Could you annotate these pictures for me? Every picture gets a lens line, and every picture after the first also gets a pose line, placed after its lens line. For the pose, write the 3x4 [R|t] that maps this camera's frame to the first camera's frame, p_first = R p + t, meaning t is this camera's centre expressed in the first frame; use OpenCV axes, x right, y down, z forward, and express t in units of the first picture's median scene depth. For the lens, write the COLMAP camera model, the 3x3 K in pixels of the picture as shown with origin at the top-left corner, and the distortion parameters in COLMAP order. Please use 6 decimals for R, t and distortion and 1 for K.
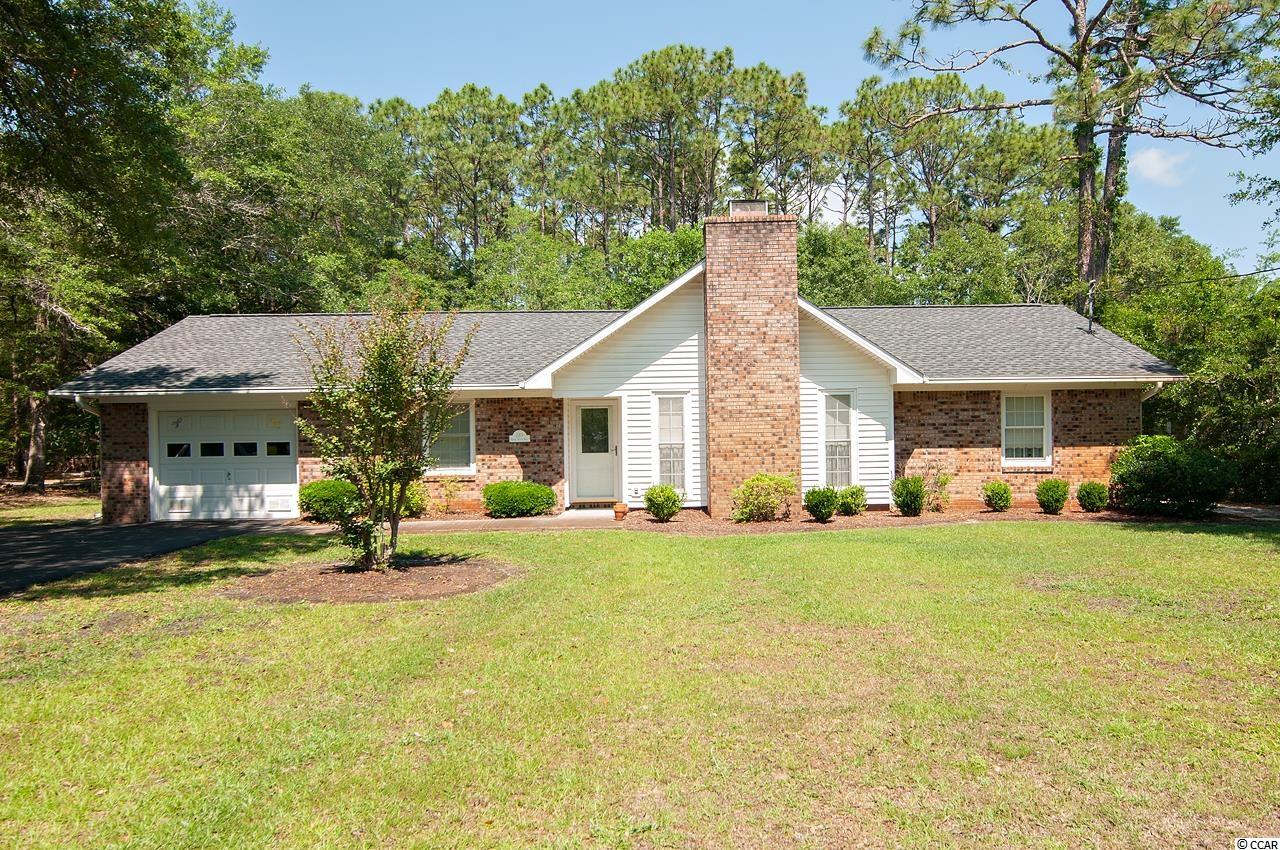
lens RADIAL K [[802.5, 0, 640.4], [0, 802.5, 422.7], [0, 0, 1]] dist [0.002452, -0.001076]
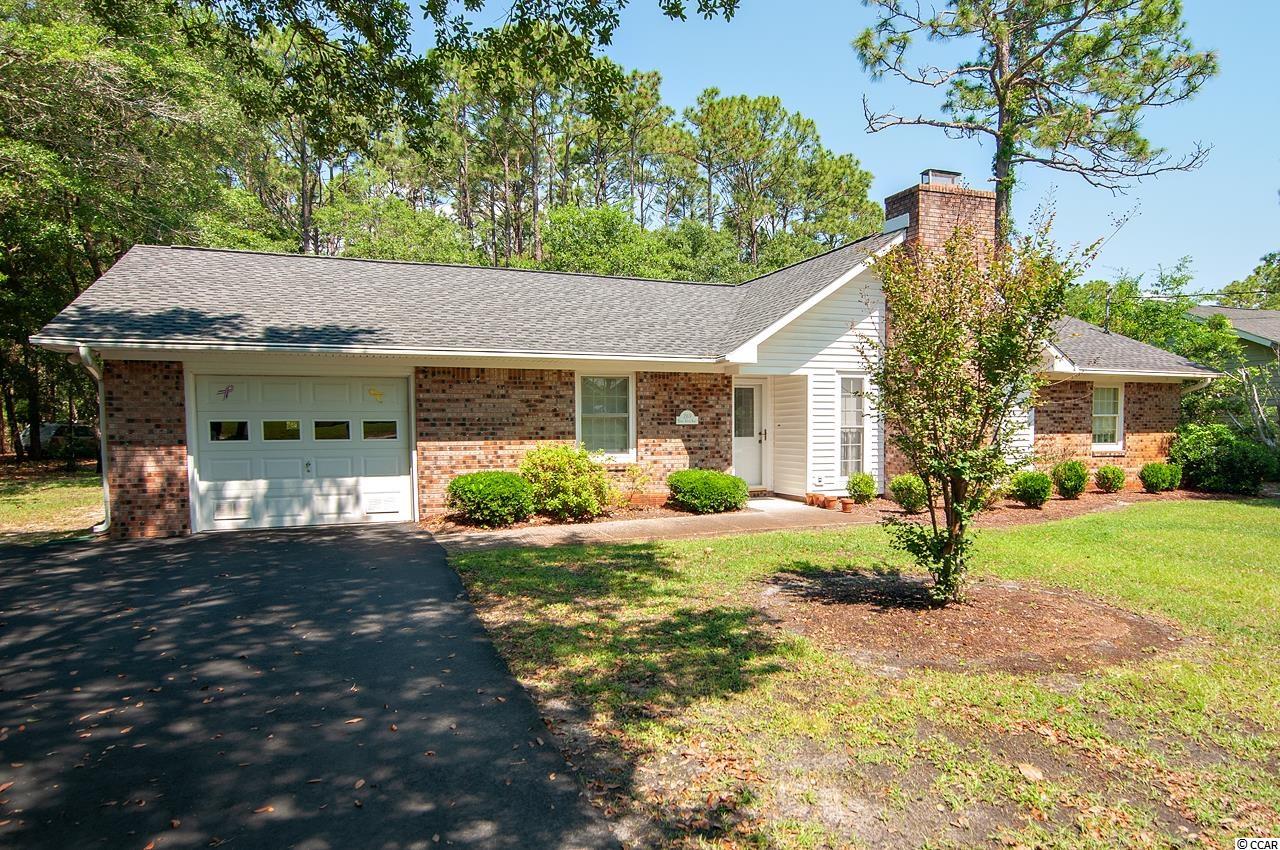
lens RADIAL K [[721.2, 0, 613.4], [0, 721.2, 448.9], [0, 0, 1]] dist [-0.000880, -0.001184]
pose [[0.938343, -0.001963, 0.345701, -0.489409], [-0.018759, 0.998221, 0.056588, 0.008052], [-0.345197, -0.059584, 0.936637, 0.297356]]
